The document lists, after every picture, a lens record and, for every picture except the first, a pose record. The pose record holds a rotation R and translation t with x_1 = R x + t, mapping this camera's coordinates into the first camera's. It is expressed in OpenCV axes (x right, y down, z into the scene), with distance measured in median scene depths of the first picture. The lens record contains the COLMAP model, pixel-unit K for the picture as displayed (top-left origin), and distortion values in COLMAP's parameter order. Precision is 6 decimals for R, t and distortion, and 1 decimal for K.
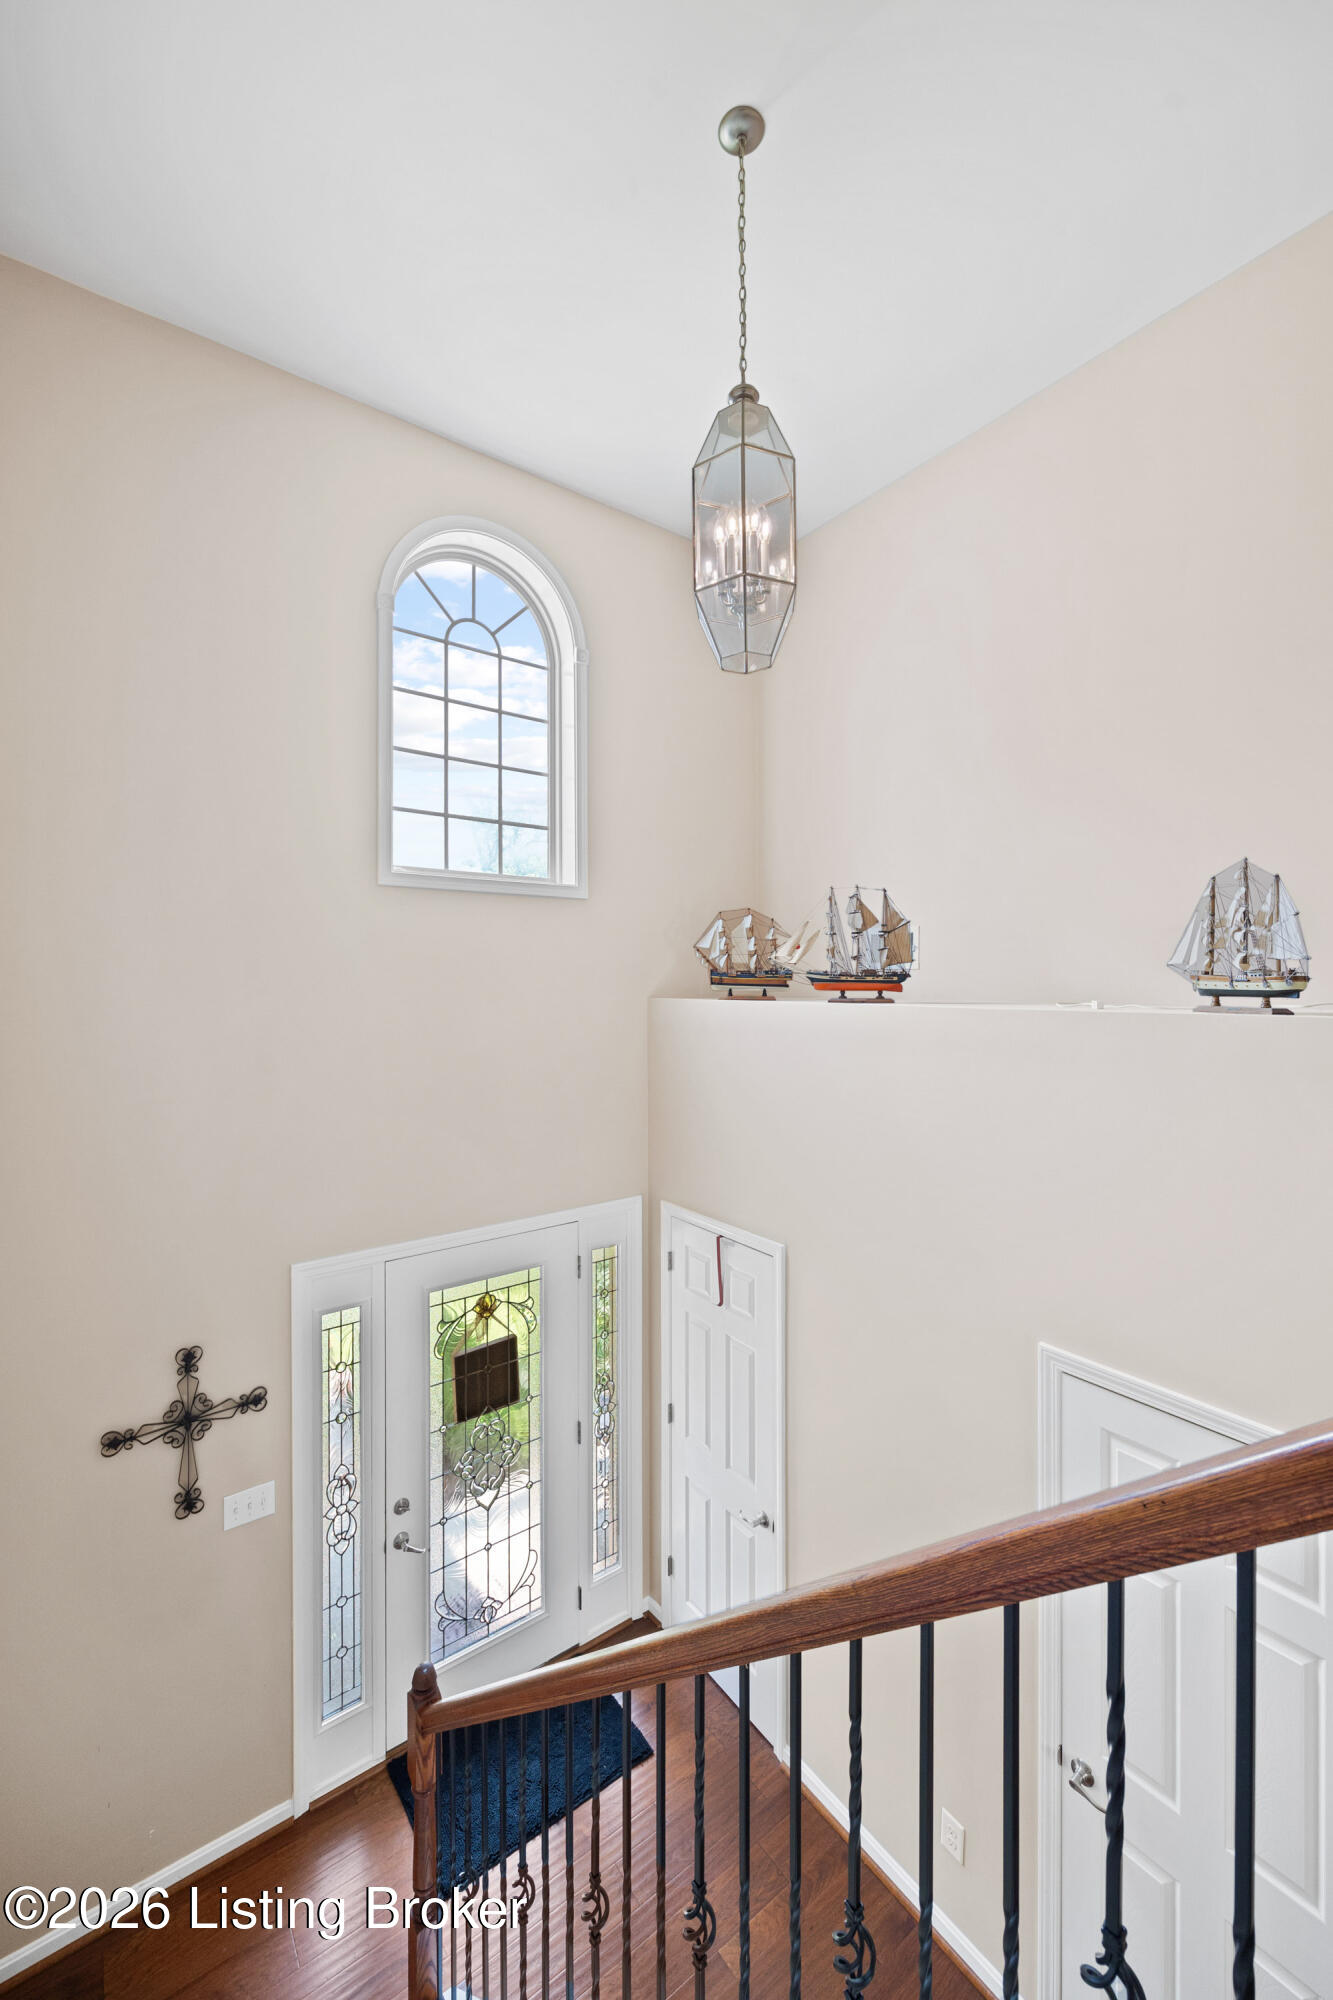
lens RADIAL K [[769.4, 0, 666.5], [0, 769.4, 1000.0], [0, 0, 1]] dist [-0.001186, 0.000009]
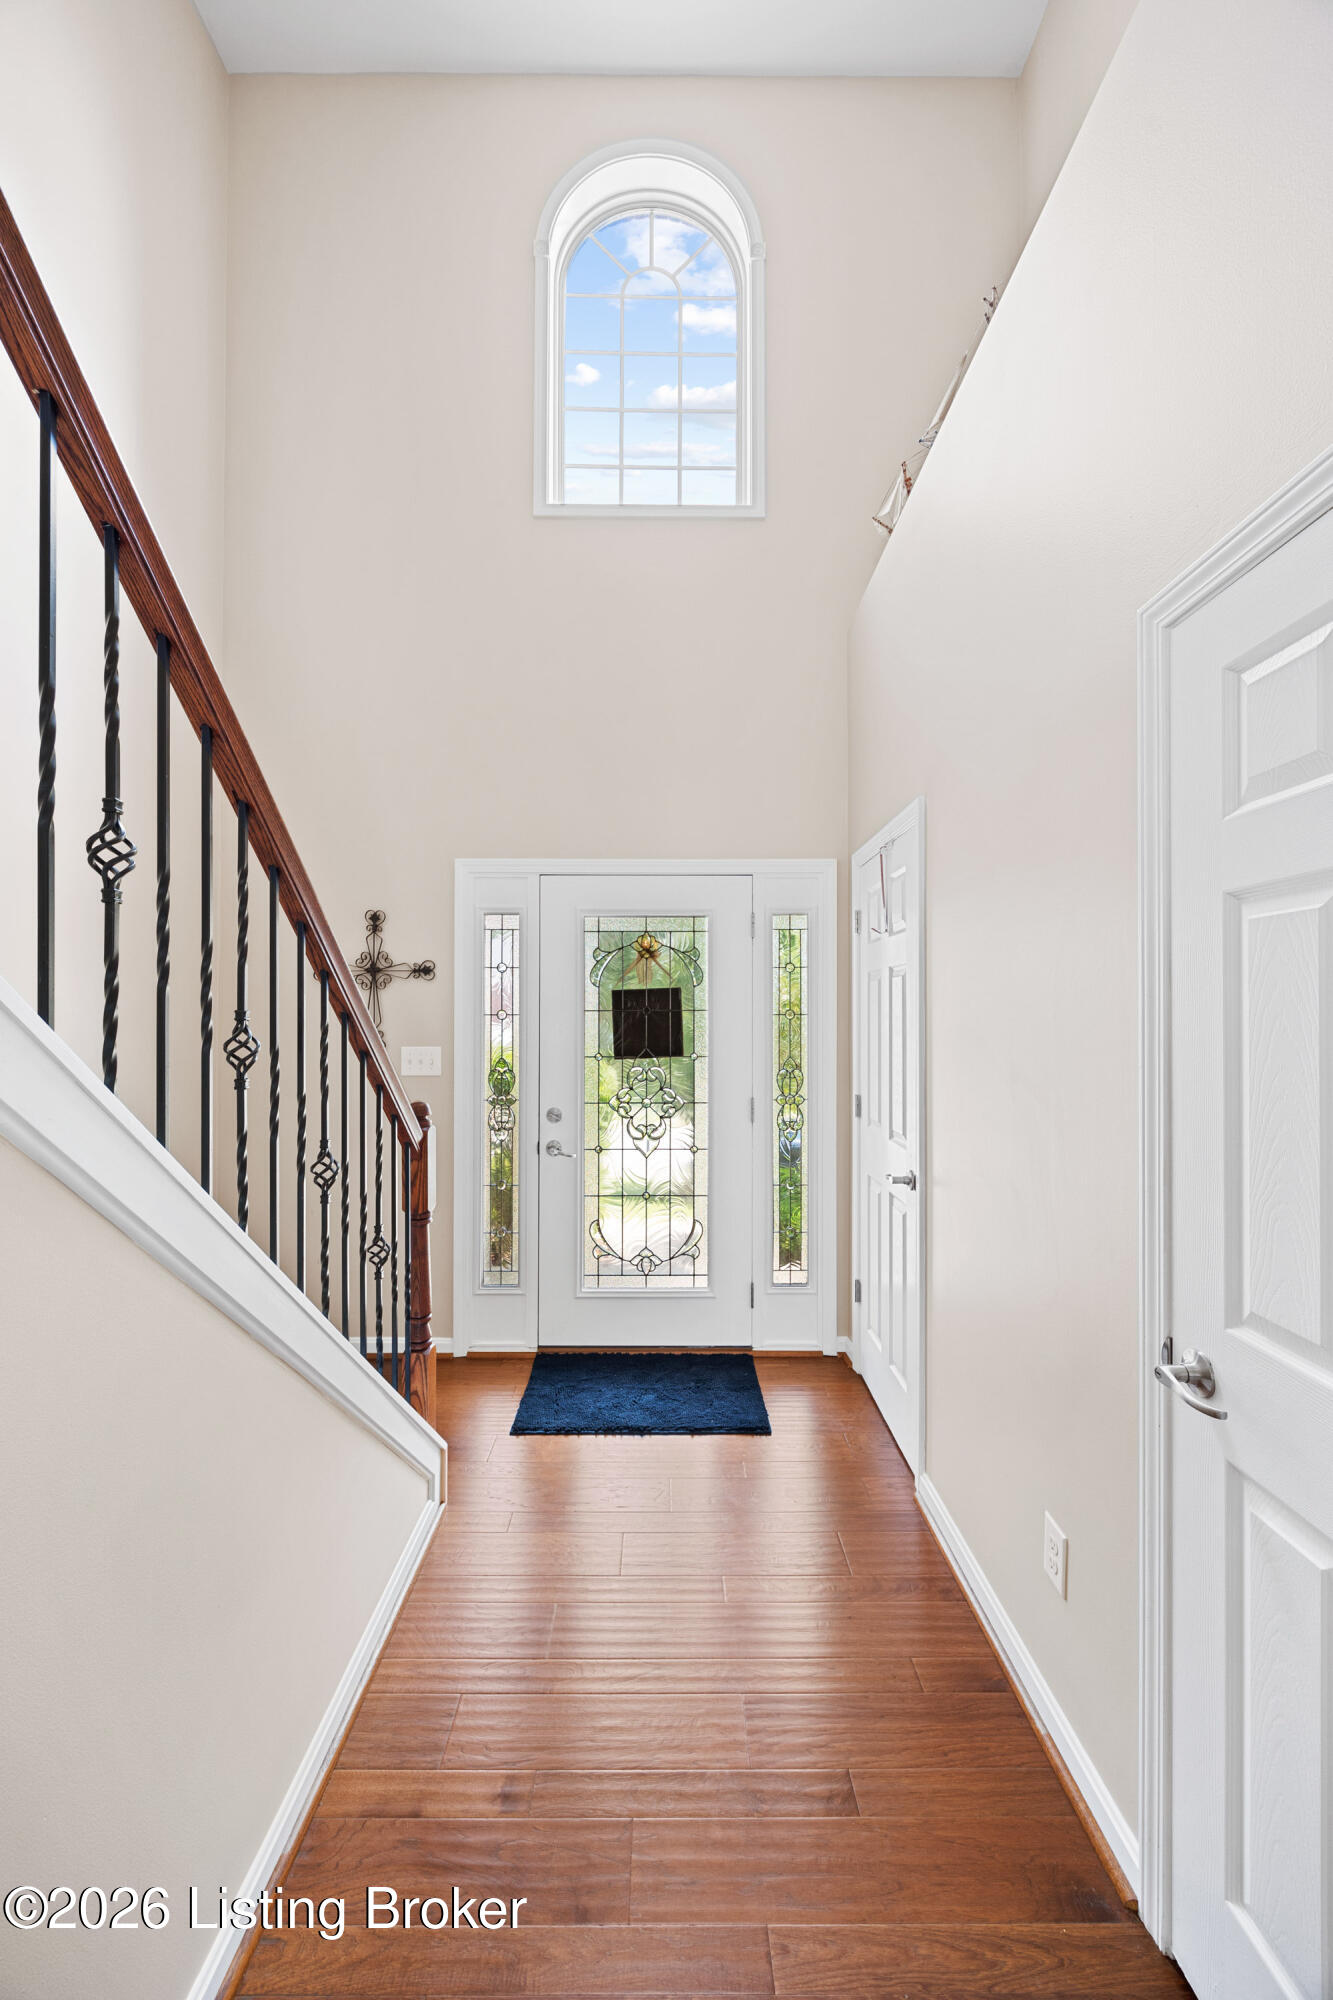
lens RADIAL K [[769.4, 0, 666.5], [0, 769.4, 1000.0], [0, 0, 1]] dist [-0.001186, 0.000009]
pose [[0.816575, -0.003535, -0.577229, 0.354630], [-0.002090, 0.999957, -0.009080, 0.486925], [0.577236, 0.008621, 0.816532, 0.231423]]
